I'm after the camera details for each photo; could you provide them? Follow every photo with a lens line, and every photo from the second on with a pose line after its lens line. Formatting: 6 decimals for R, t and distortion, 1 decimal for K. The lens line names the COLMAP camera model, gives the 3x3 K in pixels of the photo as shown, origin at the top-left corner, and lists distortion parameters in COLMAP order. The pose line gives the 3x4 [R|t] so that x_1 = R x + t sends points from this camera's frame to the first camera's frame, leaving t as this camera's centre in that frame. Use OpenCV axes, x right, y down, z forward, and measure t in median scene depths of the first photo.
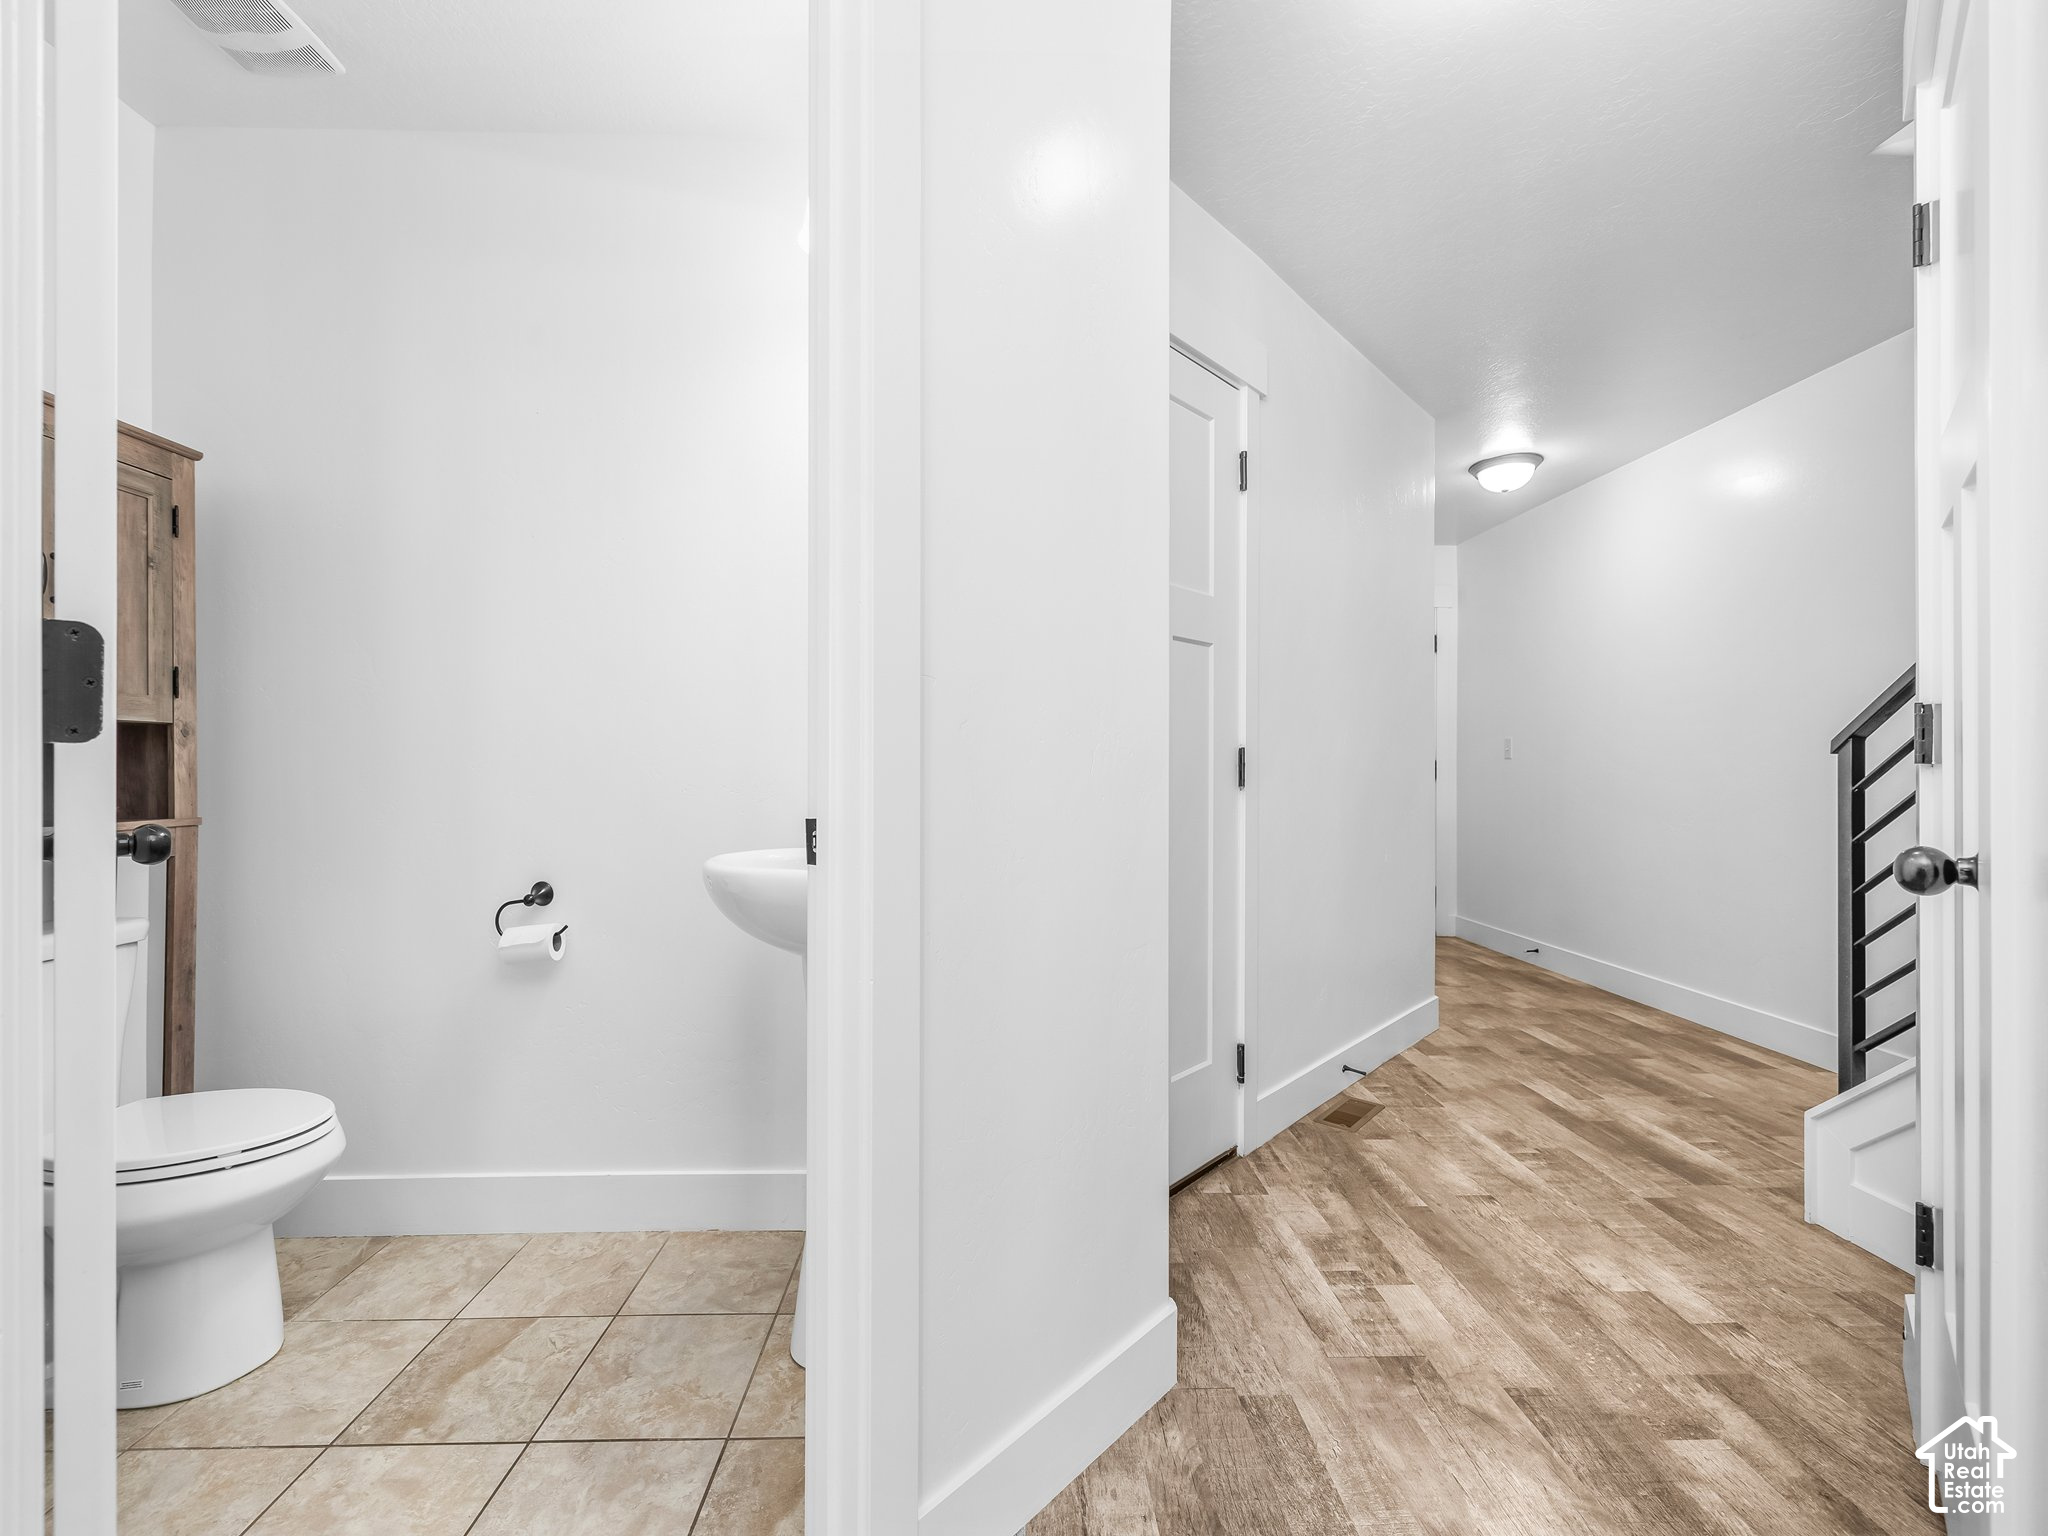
lens RADIAL K [[860.9, 0, 1021.9], [0, 860.9, 767.2], [0, 0, 1]] dist [0.001626, -0.000187]
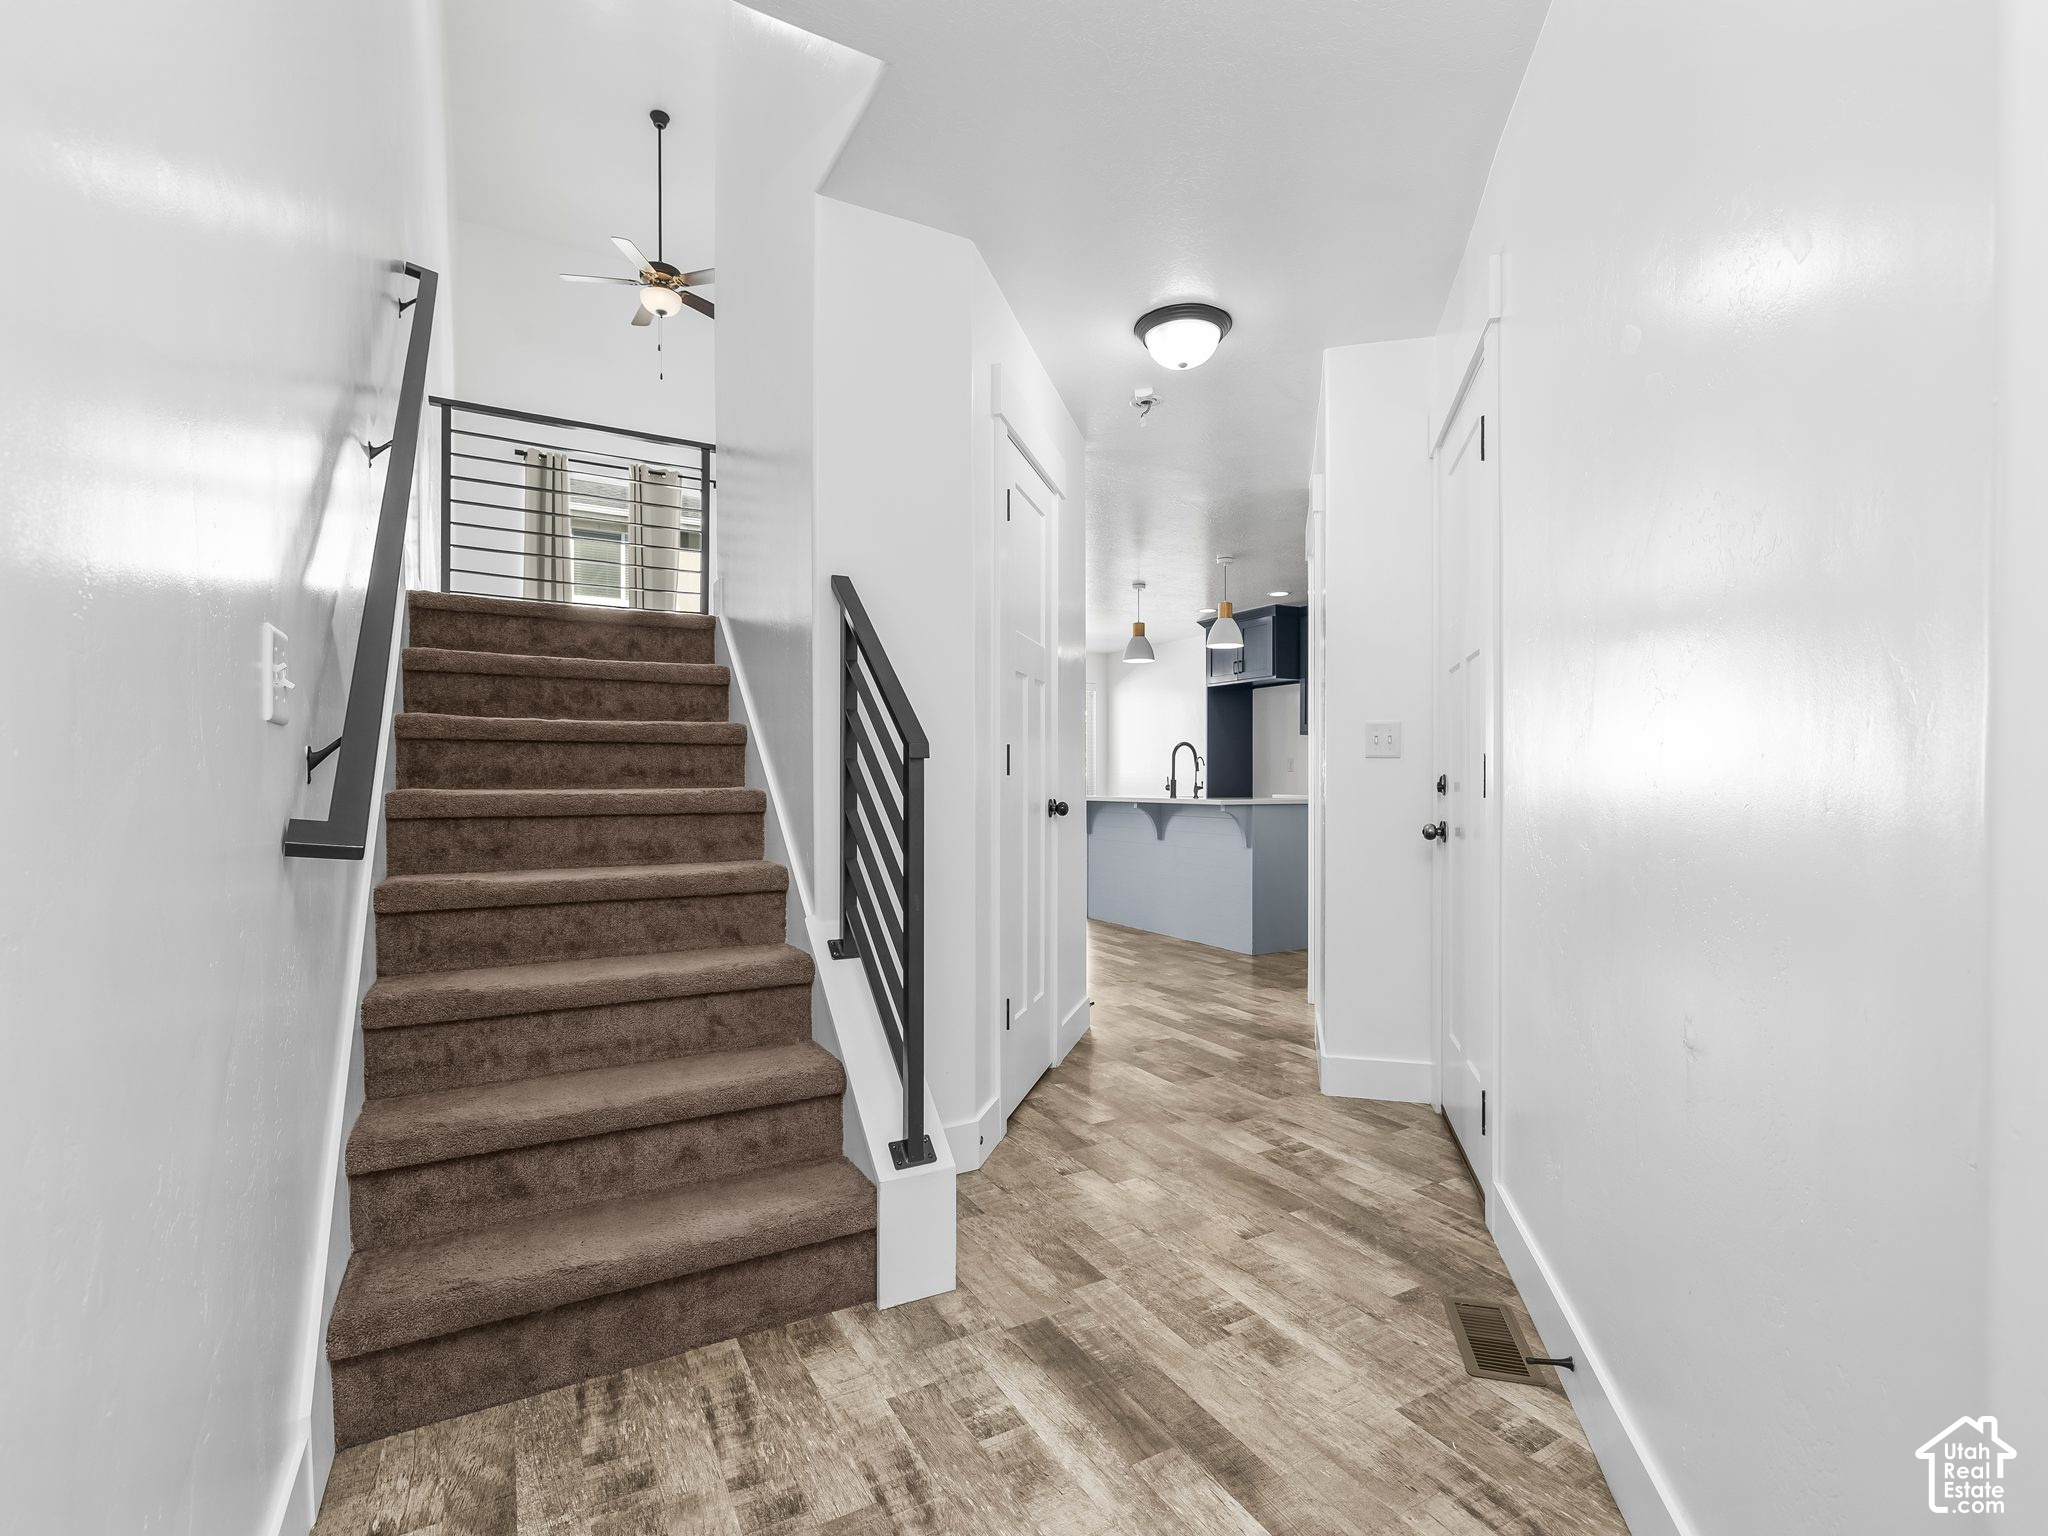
lens RADIAL K [[925.9, 0, 1022.3], [0, 925.9, 777.4], [0, 0, 1]] dist [-0.000051, -0.000009]
pose [[-0.888646, -0.006549, -0.458547, 1.282587], [-0.004296, 0.999973, -0.005957, 0.007927], [0.458573, -0.003324, -0.888650, 1.871253]]
